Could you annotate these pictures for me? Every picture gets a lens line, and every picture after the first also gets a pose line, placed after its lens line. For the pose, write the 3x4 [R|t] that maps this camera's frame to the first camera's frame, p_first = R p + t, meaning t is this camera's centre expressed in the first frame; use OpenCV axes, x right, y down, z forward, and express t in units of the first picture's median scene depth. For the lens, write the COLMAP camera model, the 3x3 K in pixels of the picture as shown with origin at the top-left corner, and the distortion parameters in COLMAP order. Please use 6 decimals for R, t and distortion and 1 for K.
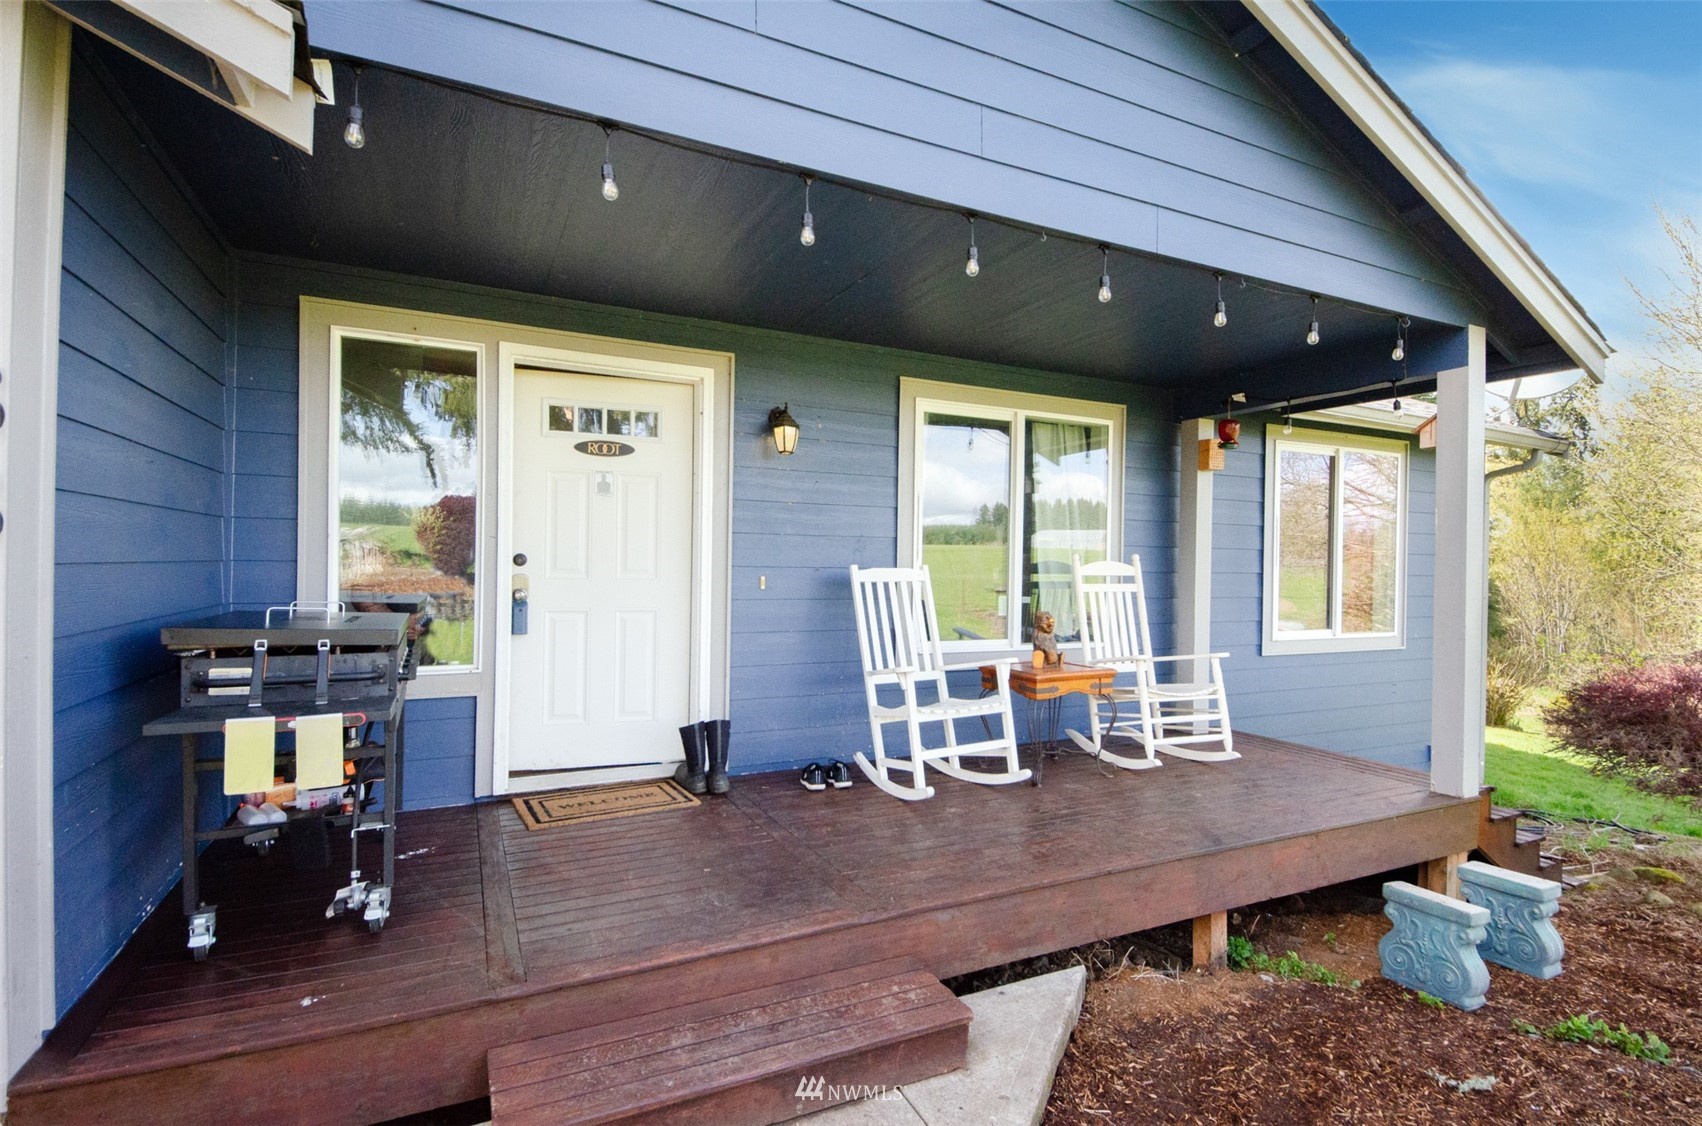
lens RADIAL K [[788.7, 0, 854.2], [0, 788.7, 565.4], [0, 0, 1]] dist [0.001755, 0.000194]
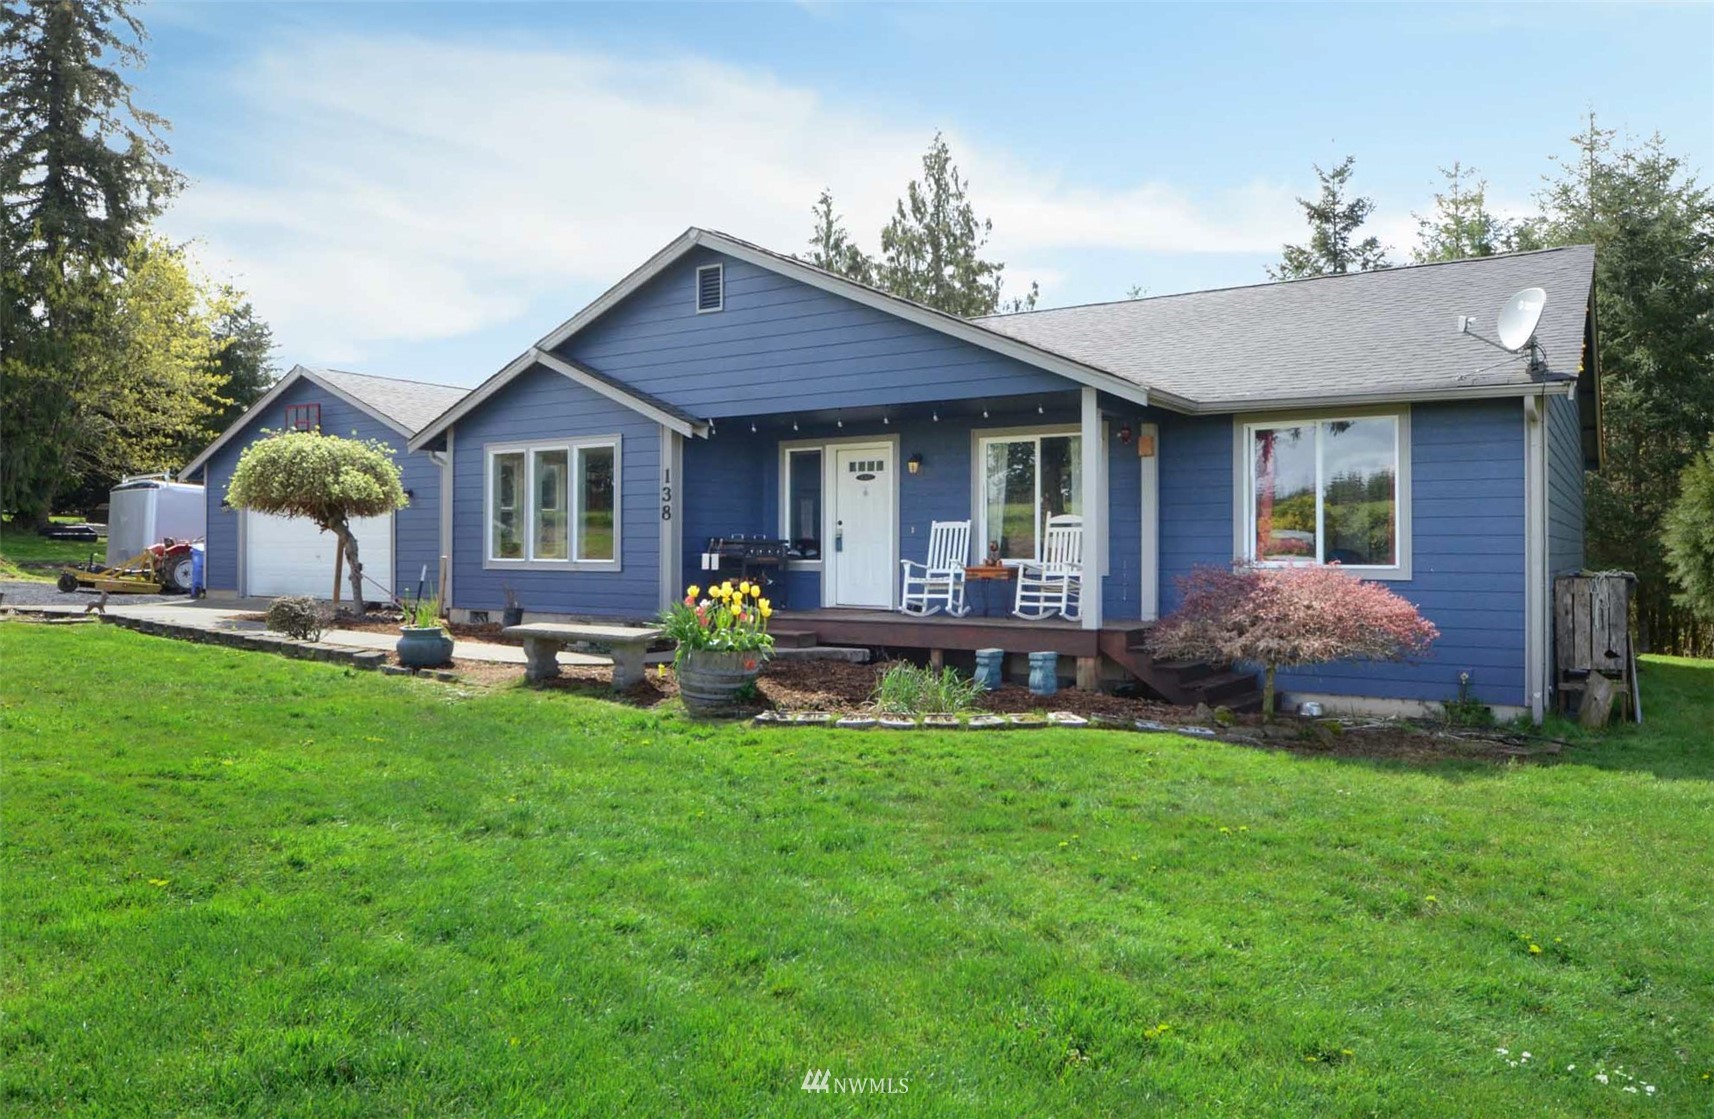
lens RADIAL K [[1133.9, 0, 859.7], [0, 1133.9, 544.1], [0, 0, 1]] dist [-0.042624, -0.004856]
pose [[0.519323, -0.022712, -0.854276, 2.726012], [0.006515, 0.999723, -0.022619, 0.142644], [0.854553, 0.006180, 0.519327, -0.874038]]
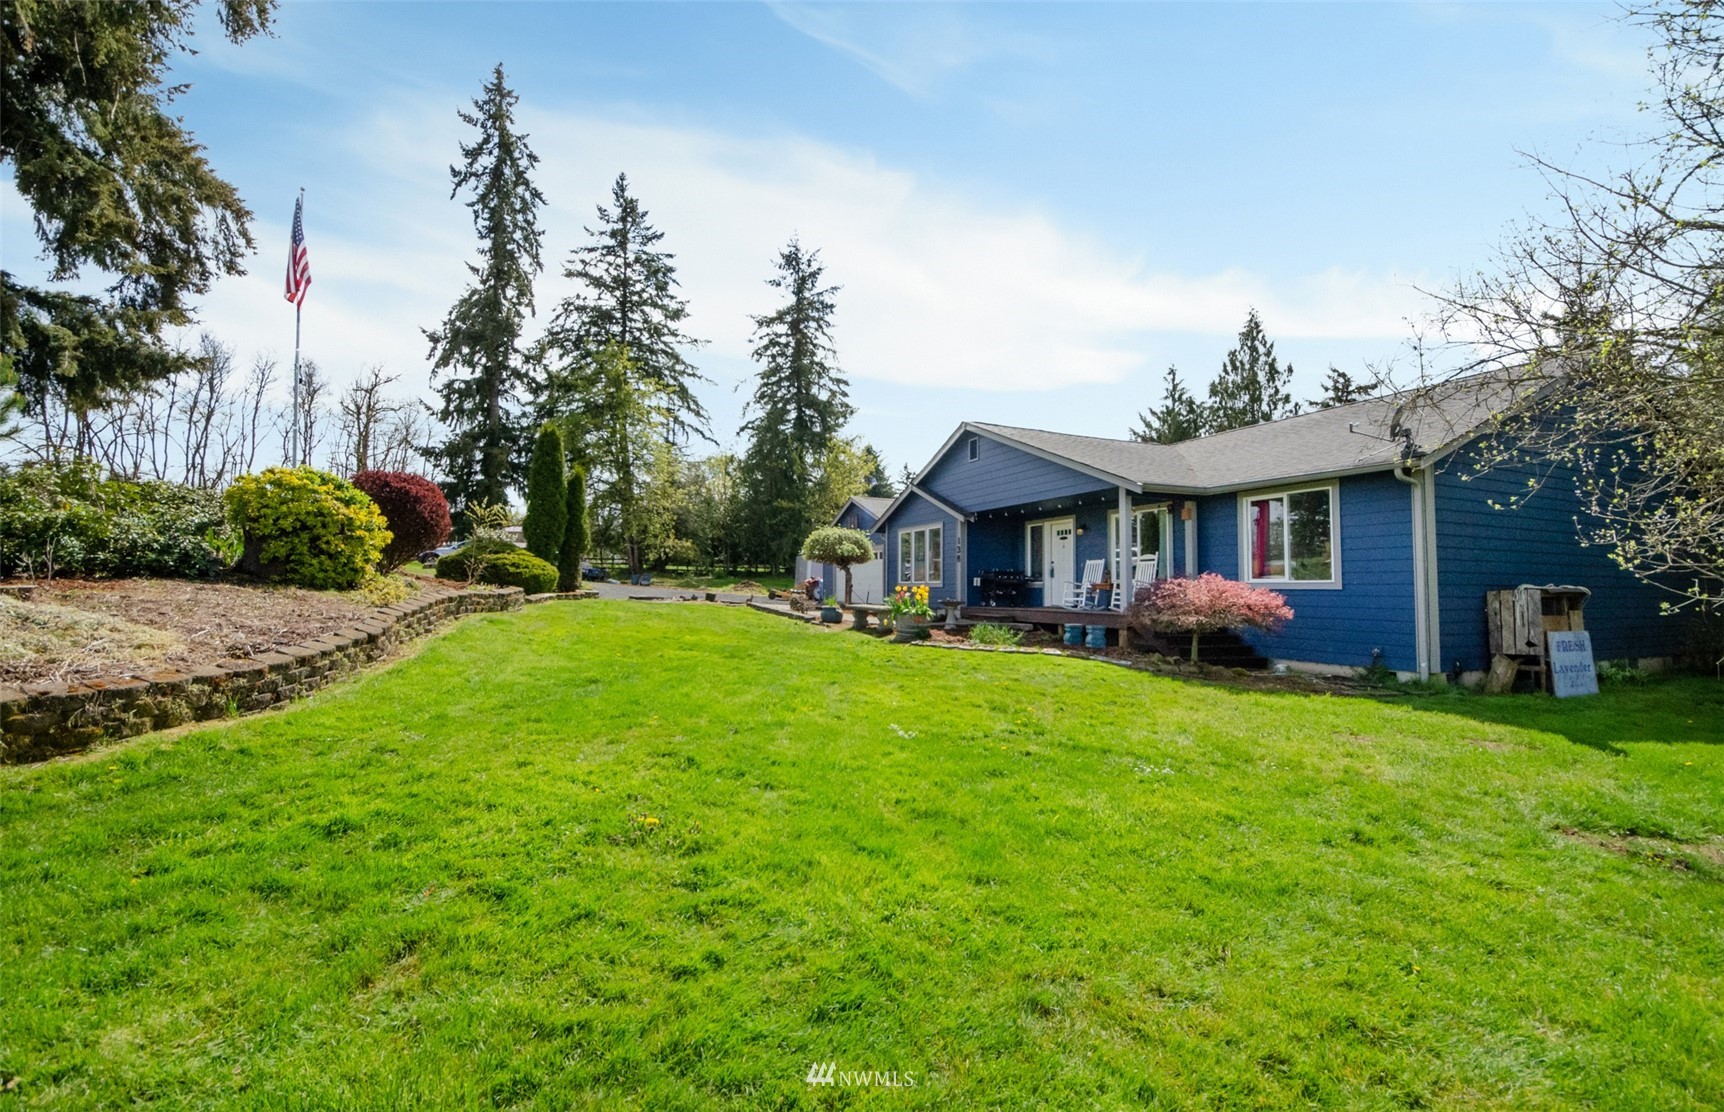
lens RADIAL K [[658.0, 0, 867.8], [0, 658.0, 560.9], [0, 0, 1]] dist [0.001170, -0.000001]
pose [[-0.014145, -0.060327, -0.998078, 3.642694], [-0.009168, 0.998144, -0.060201, 0.235292], [0.999858, 0.008299, -0.014672, -0.120109]]
